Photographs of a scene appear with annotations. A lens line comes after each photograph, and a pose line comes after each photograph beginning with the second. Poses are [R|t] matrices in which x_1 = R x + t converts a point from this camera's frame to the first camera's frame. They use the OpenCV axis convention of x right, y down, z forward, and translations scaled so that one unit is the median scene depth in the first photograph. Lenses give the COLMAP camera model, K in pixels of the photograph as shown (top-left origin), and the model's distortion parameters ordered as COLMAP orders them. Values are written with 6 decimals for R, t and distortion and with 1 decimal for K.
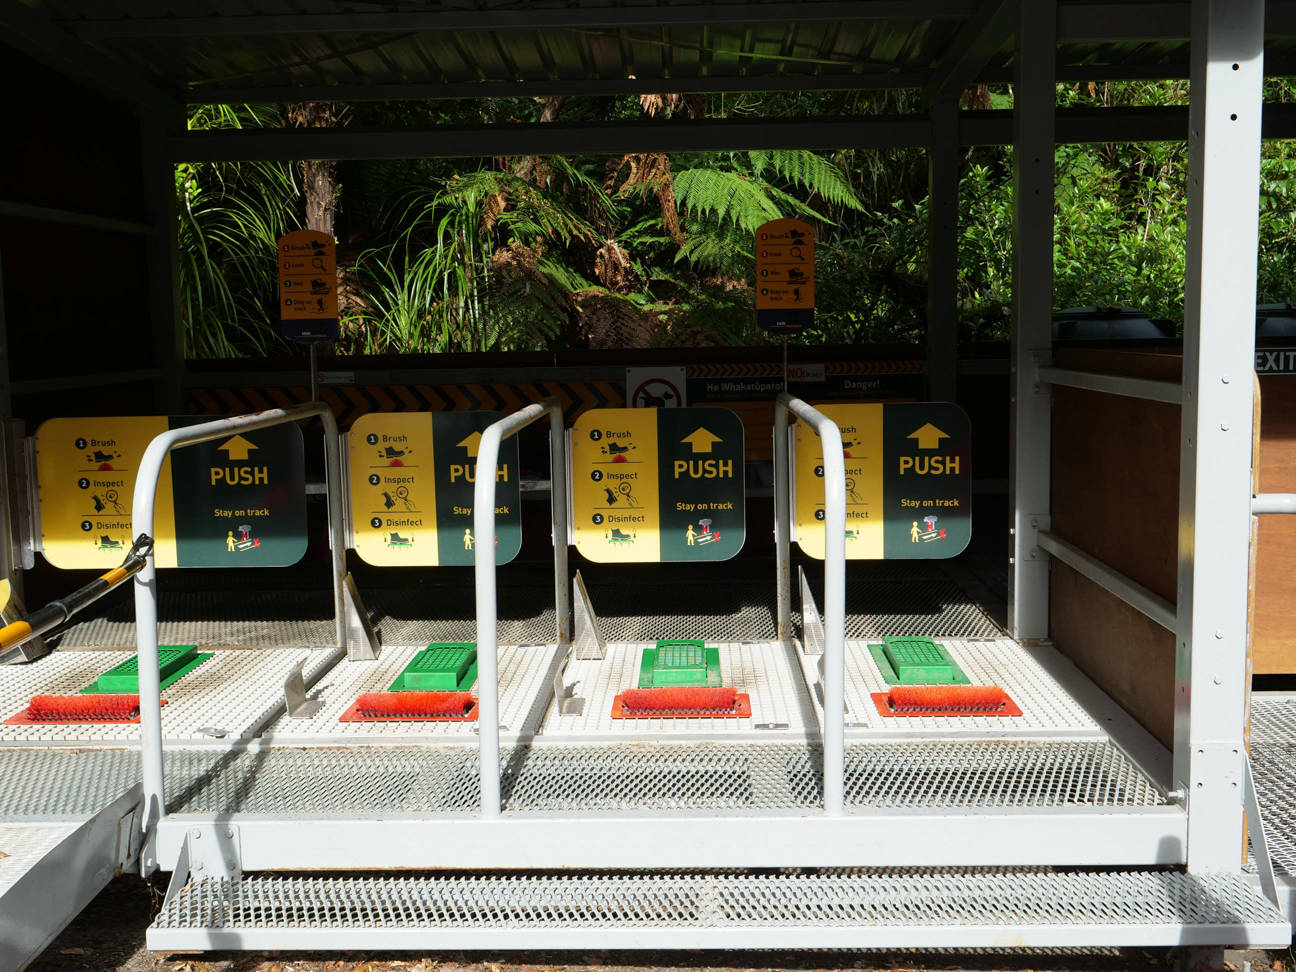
lens RADIAL K [[1425.9, 0, 649.0], [0, 1425.9, 486.4], [0, 0, 1]] dist [0.001633, 0.000000]
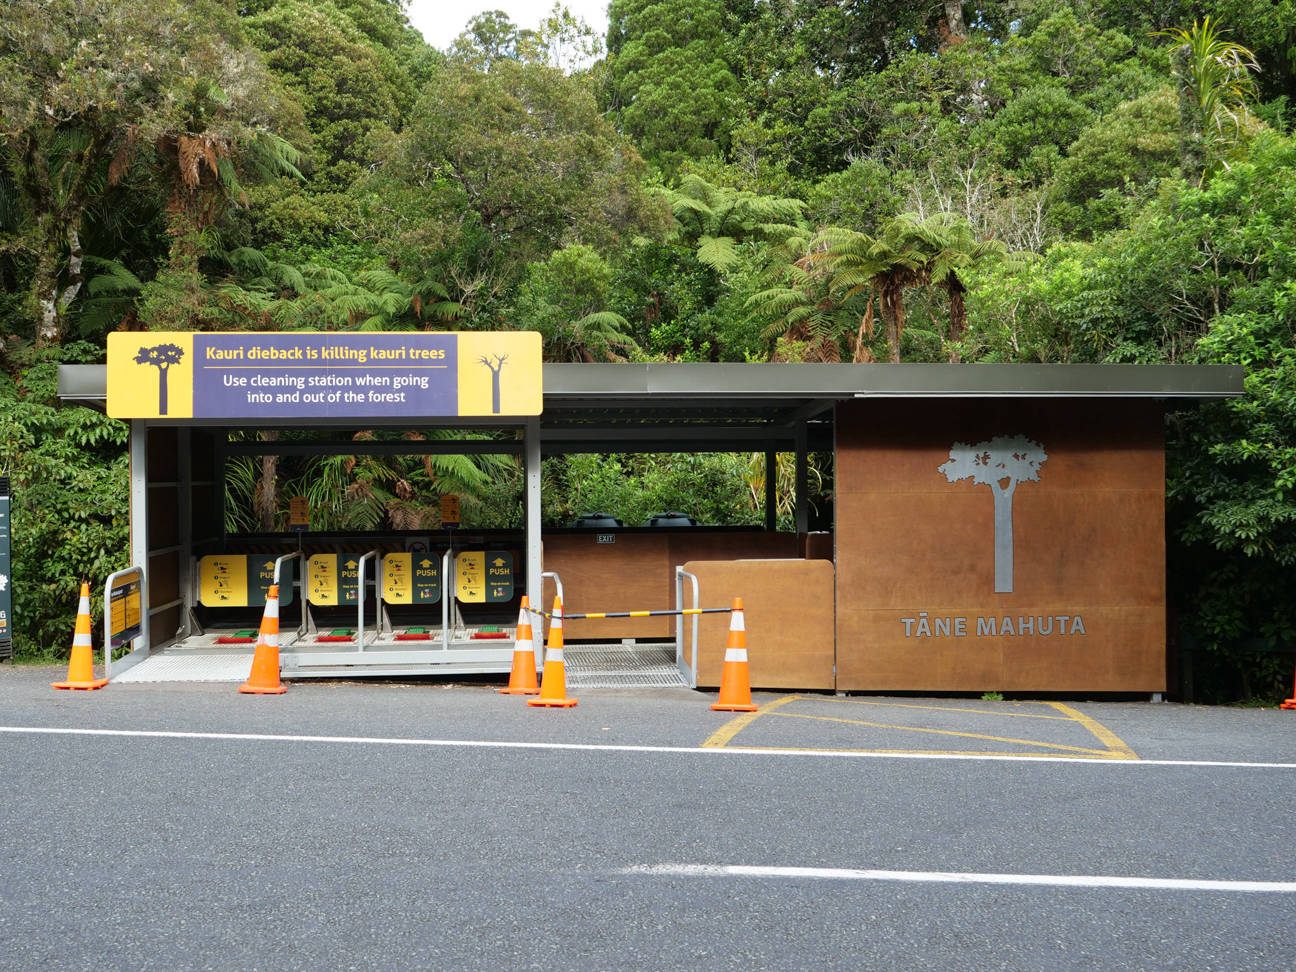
lens RADIAL K [[1425.9, 0, 644.4], [0, 1425.9, 481.7], [0, 0, 1]] dist [0.001633, 0.000000]
pose [[0.992357, 0.010150, 0.122982, 0.120950], [0.003181, 0.994176, -0.107717, 0.122028], [-0.123359, 0.107285, 0.986546, -2.049330]]
